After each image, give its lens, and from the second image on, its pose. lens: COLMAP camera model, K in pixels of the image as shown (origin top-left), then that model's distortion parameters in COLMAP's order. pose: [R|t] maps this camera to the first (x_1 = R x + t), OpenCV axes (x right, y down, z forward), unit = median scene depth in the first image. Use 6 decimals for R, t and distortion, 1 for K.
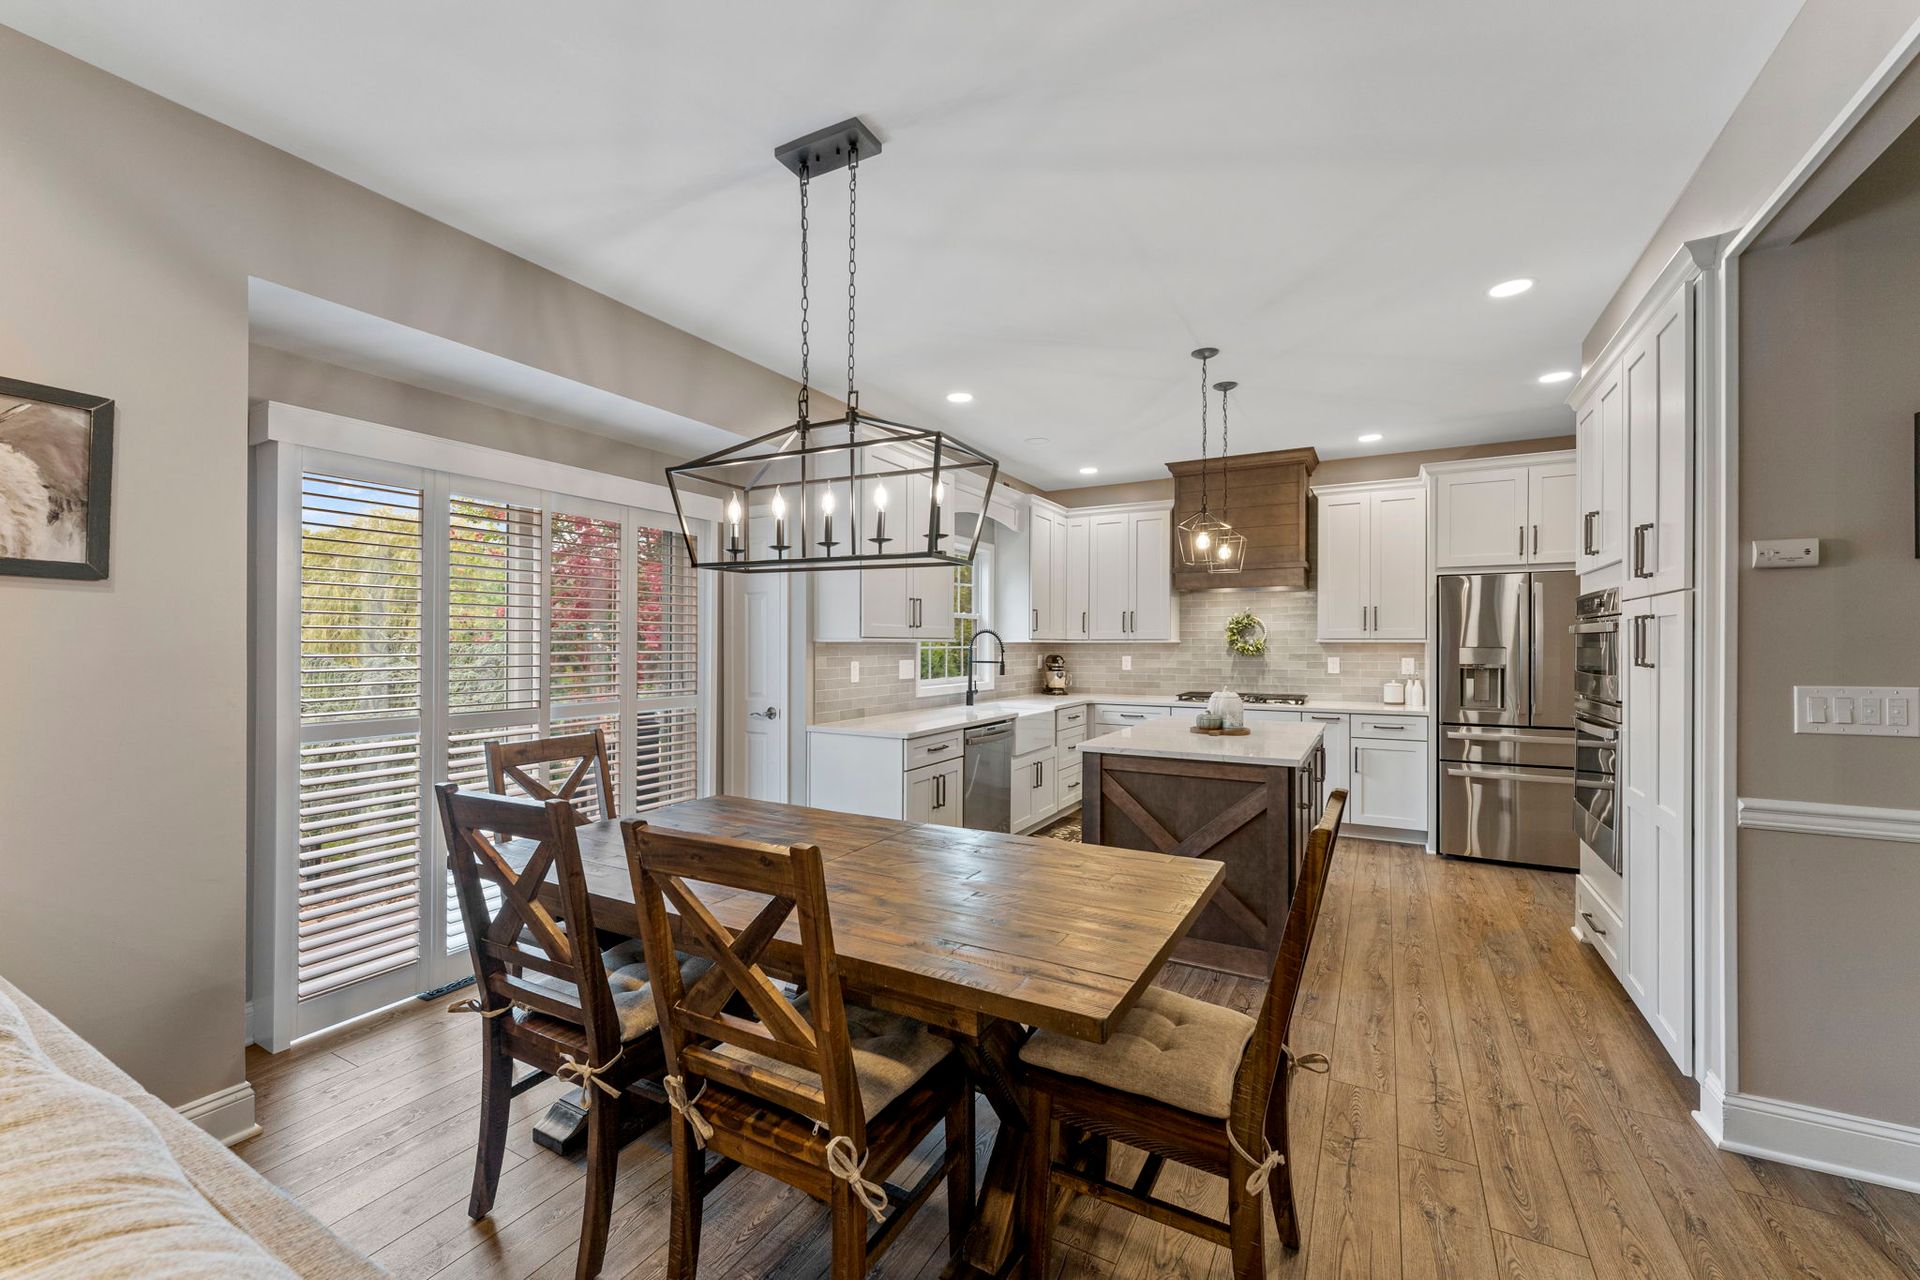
lens RADIAL K [[770.6, 0, 954.1], [0, 770.6, 643.1], [0, 0, 1]] dist [0.001621, -0.000087]
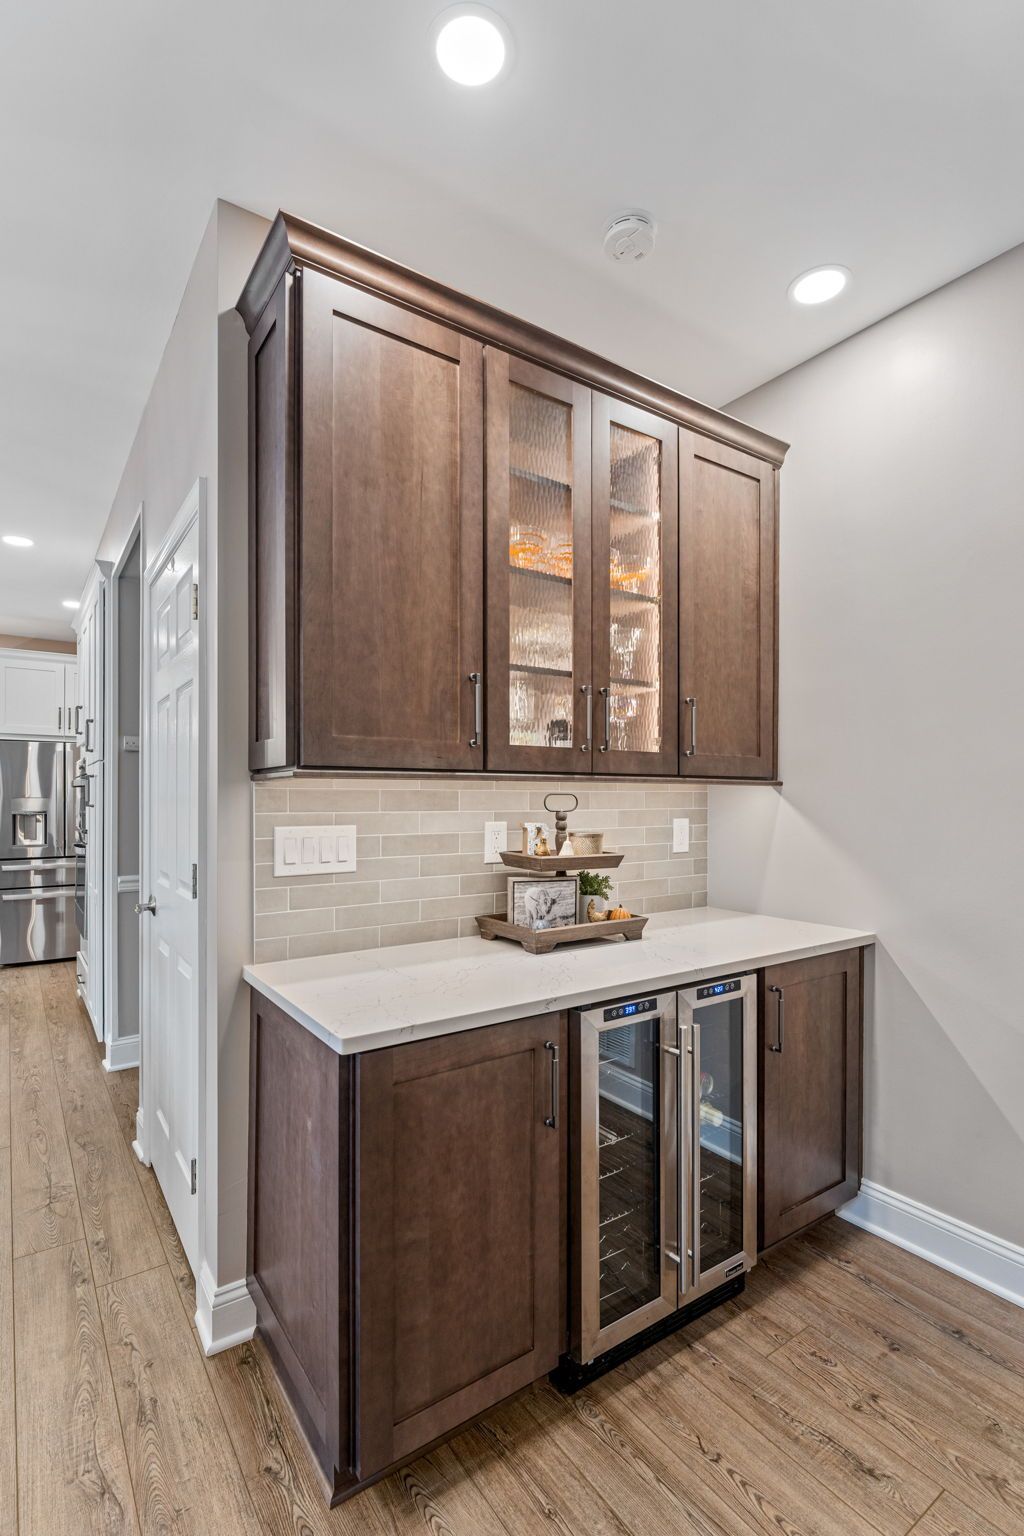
lens RADIAL K [[725.8, 0, 516.1], [0, 725.8, 803.9], [0, 0, 1]] dist [-0.001246, -0.000156]
pose [[0.436472, -0.005229, 0.899703, -0.048261], [0.000199, 0.999984, 0.005716, 0.009137], [-0.899718, -0.002316, 0.436466, -0.257773]]
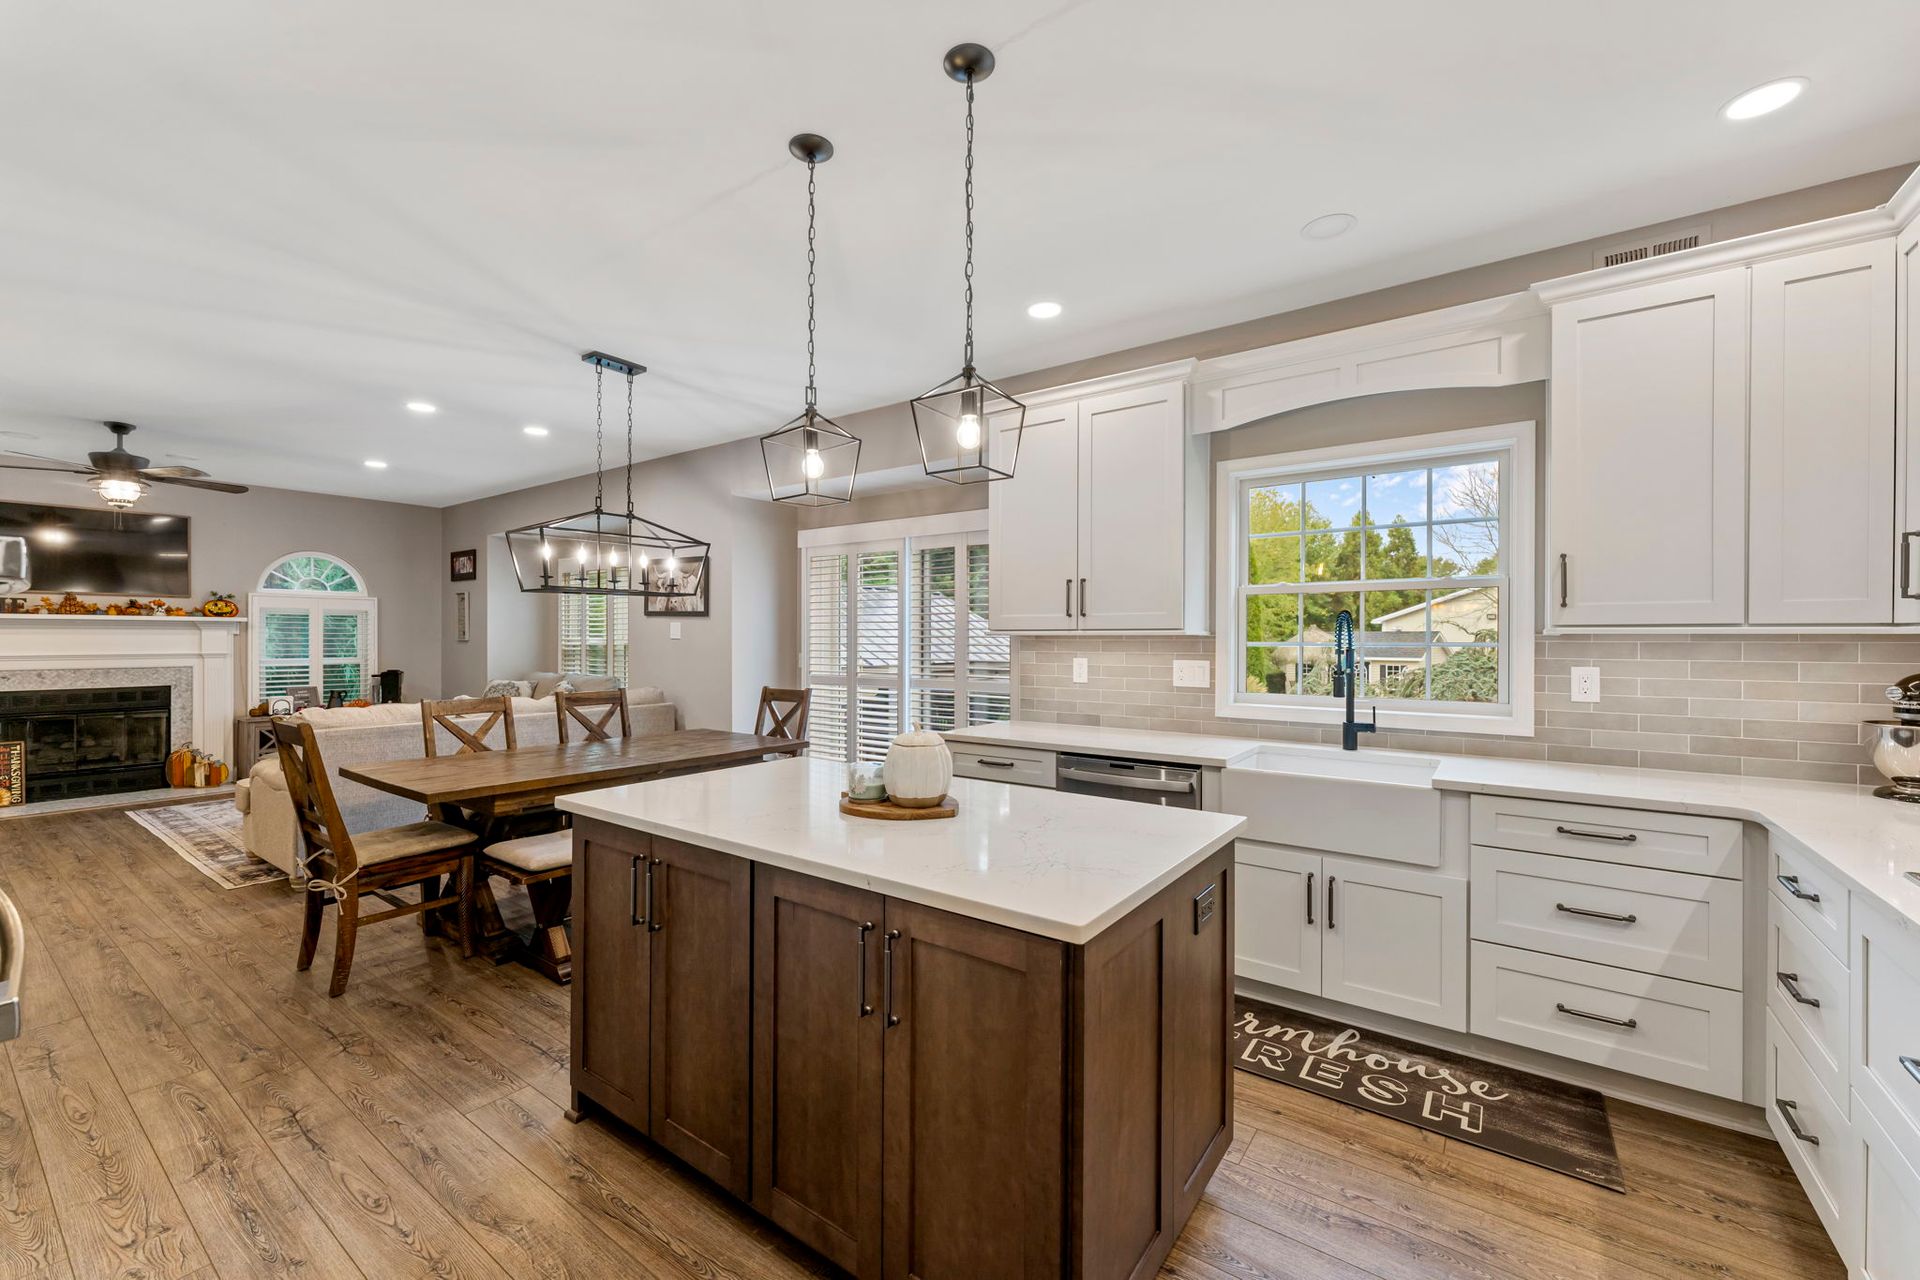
lens RADIAL K [[769.0, 0, 953.0], [0, 769.0, 638.9], [0, 0, 1]] dist [0.000842, -0.000045]
pose [[-0.121380, -0.000530, -0.992606, 0.709183], [-0.001406, 0.999999, -0.000362, 0.002935], [0.992605, 0.001352, -0.121380, 0.927662]]
